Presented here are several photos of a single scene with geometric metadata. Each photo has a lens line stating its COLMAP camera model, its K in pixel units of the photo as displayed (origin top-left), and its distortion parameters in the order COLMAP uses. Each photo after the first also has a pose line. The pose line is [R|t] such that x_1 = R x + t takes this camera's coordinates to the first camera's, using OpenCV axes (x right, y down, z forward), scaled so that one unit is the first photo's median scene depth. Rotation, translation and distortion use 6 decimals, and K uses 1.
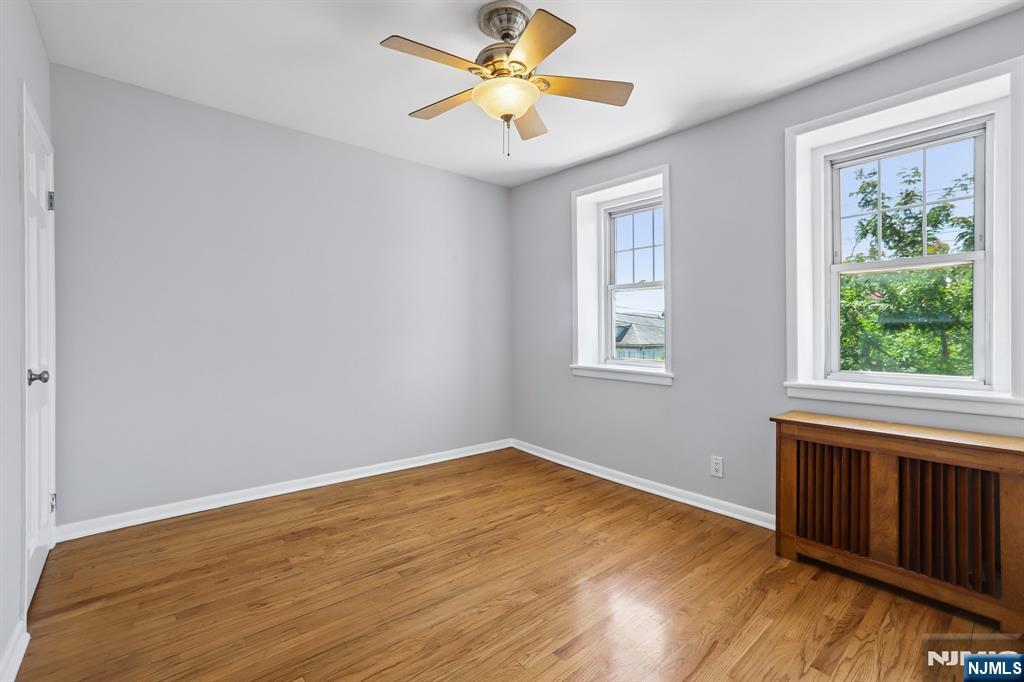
lens RADIAL K [[453.5, 0, 498.1], [0, 453.5, 326.6], [0, 0, 1]] dist [-0.000618, 0.000308]
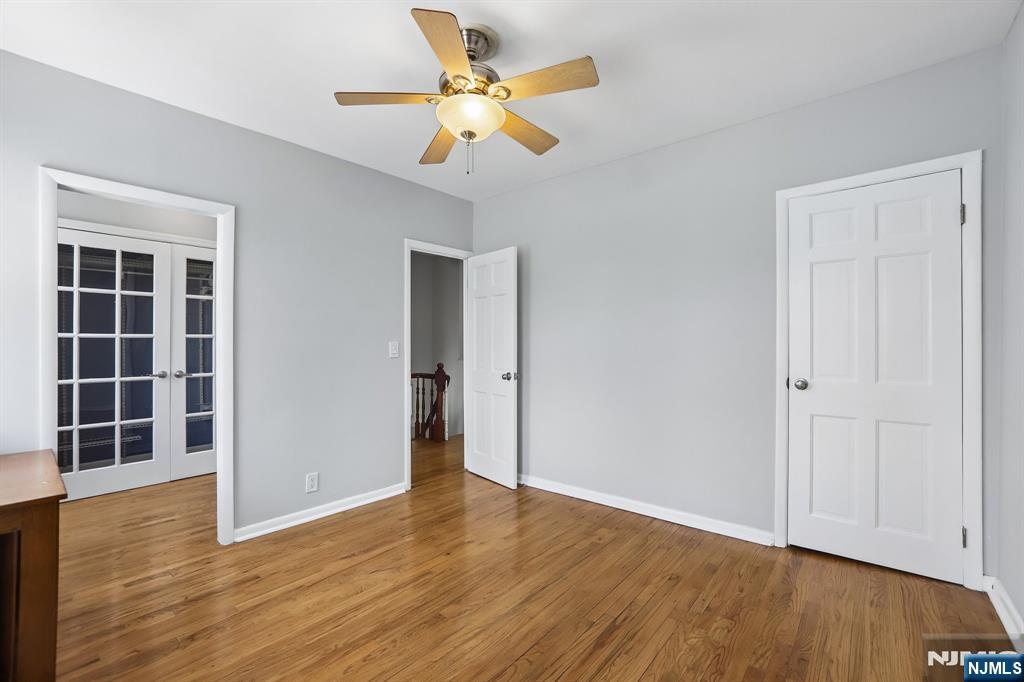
lens RADIAL K [[451.9, 0, 511.2], [0, 451.9, 348.0], [0, 0, 1]] dist [-0.043998, 0.027278]
pose [[-0.983649, 0.002002, -0.180087, 0.082638], [0.001954, 0.999998, 0.000439, -0.001445], [0.180088, 0.000080, -0.983651, 1.525547]]
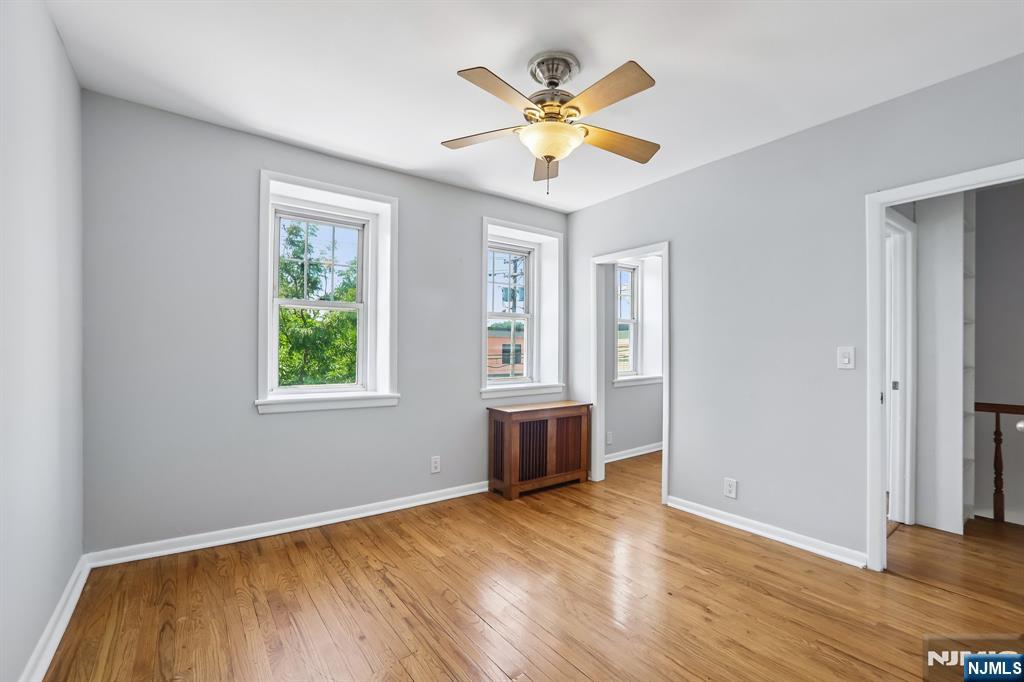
lens RADIAL K [[451.9, 0, 511.2], [0, 451.9, 348.0], [0, 0, 1]] dist [-0.043998, 0.027278]
pose [[0.062425, 0.006440, 0.998029, -0.800691], [-0.011164, 0.999921, -0.005754, -0.002675], [-0.997987, -0.010782, 0.062491, 0.797200]]
